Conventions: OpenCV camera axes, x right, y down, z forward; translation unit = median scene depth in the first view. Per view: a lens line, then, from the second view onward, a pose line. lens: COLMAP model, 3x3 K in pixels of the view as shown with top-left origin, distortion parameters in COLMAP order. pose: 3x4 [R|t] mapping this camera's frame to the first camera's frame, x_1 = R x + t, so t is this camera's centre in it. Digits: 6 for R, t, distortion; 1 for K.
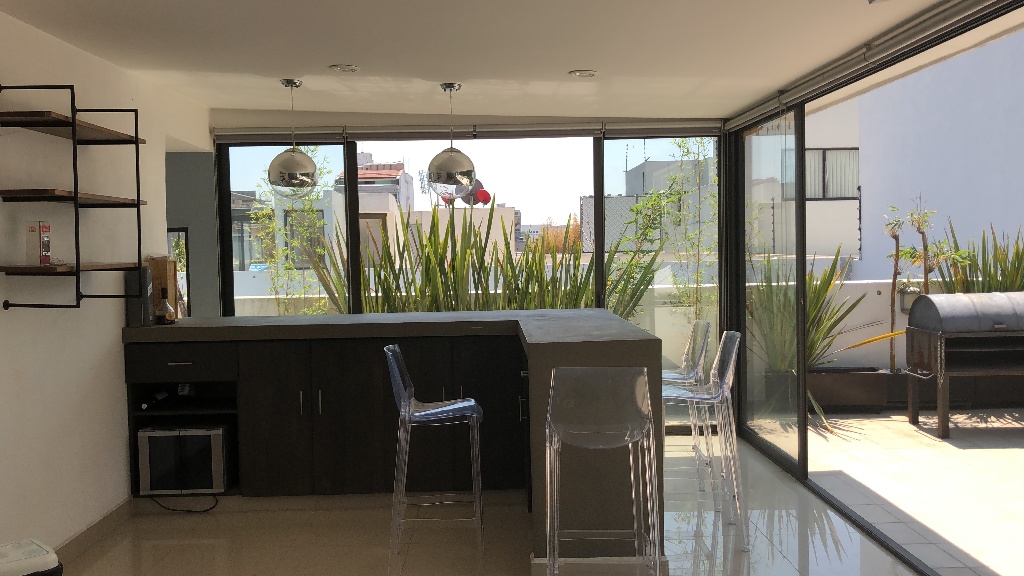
lens RADIAL K [[893.3, 0, 512.0], [0, 893.3, 288.0], [0, 0, 1]] dist [0.059065, -0.059458]
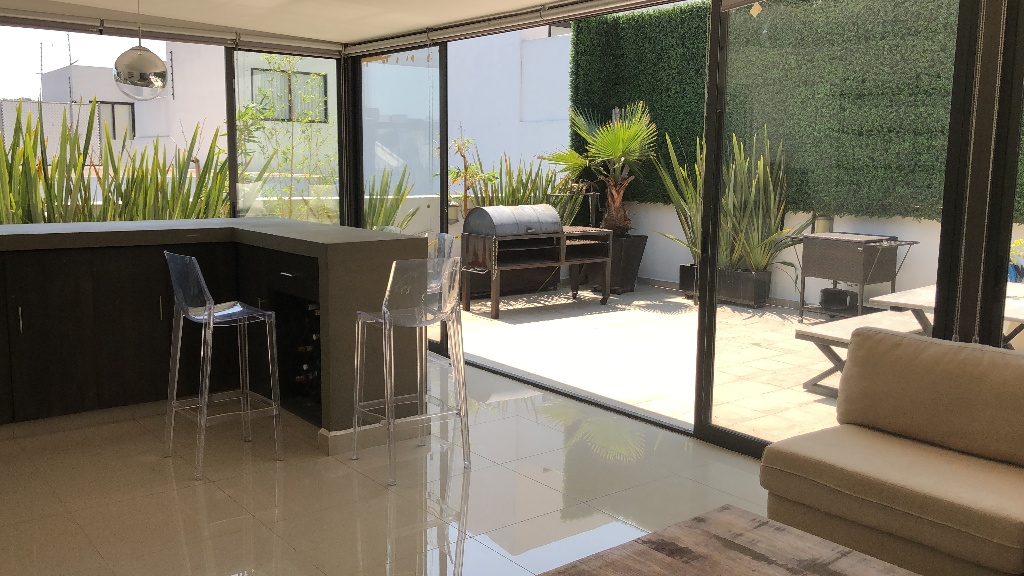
lens RADIAL K [[893.3, 0, 512.0], [0, 893.3, 288.0], [0, 0, 1]] dist [0.059065, -0.059458]
pose [[0.798865, -0.052899, 0.599180, -0.272076], [-0.000517, 0.996065, 0.088627, 0.010870], [-0.601510, -0.071111, 0.795694, -0.014928]]
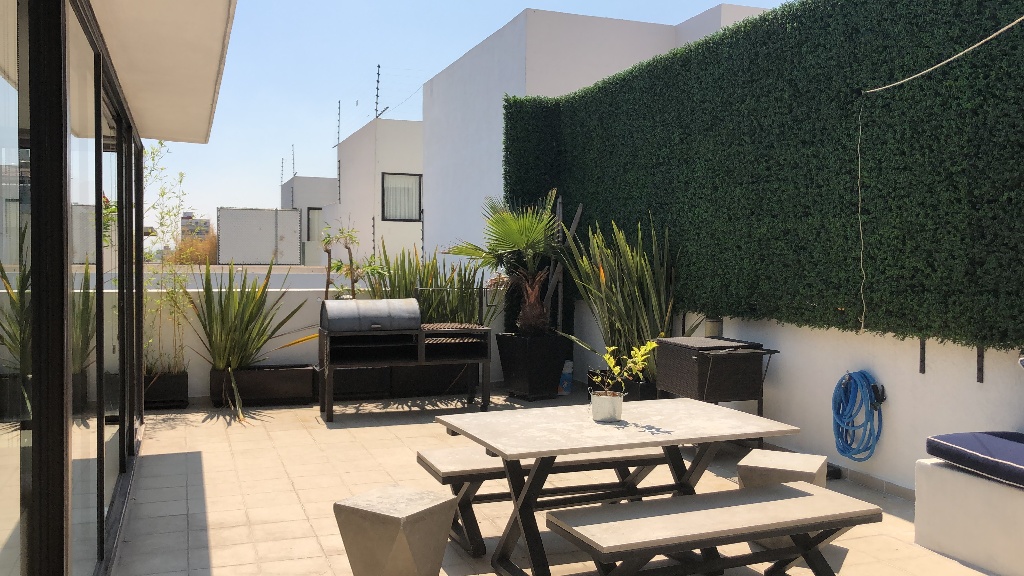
lens RADIAL K [[893.3, 0, 512.0], [0, 893.3, 288.0], [0, 0, 1]] dist [0.059065, -0.059458]
pose [[0.947773, 0.019987, 0.318320, 0.347765], [-0.014026, 0.999681, -0.021007, 0.013957], [-0.318638, 0.015445, 0.947751, -0.196191]]
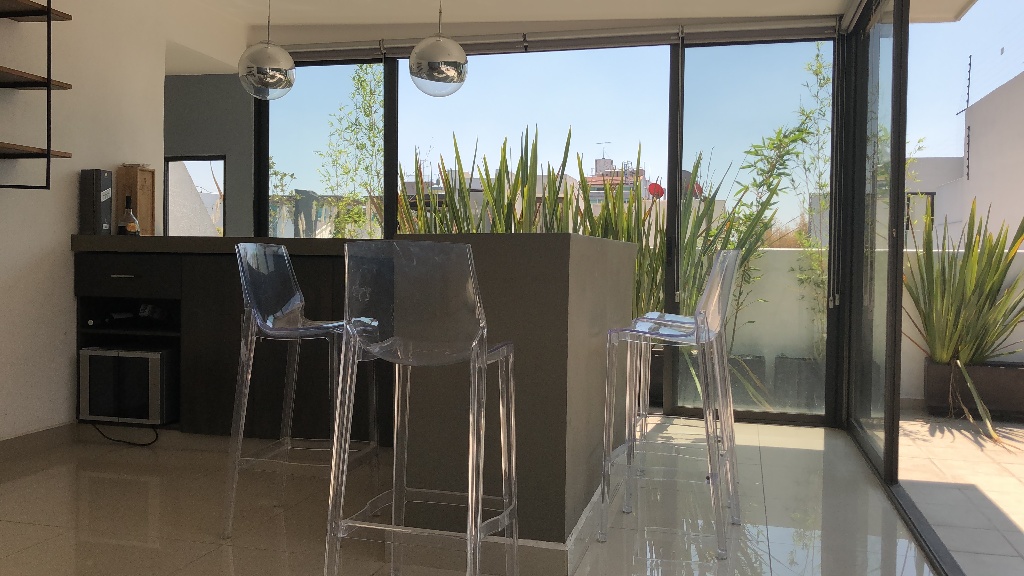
lens RADIAL K [[893.3, 0, 512.0], [0, 893.3, 288.0], [0, 0, 1]] dist [0.059065, -0.059458]
pose [[0.960958, 0.044637, -0.273068, 0.185734], [-0.047742, 0.998848, -0.004733, 0.061349], [0.272543, 0.017585, 0.961983, 0.183815]]
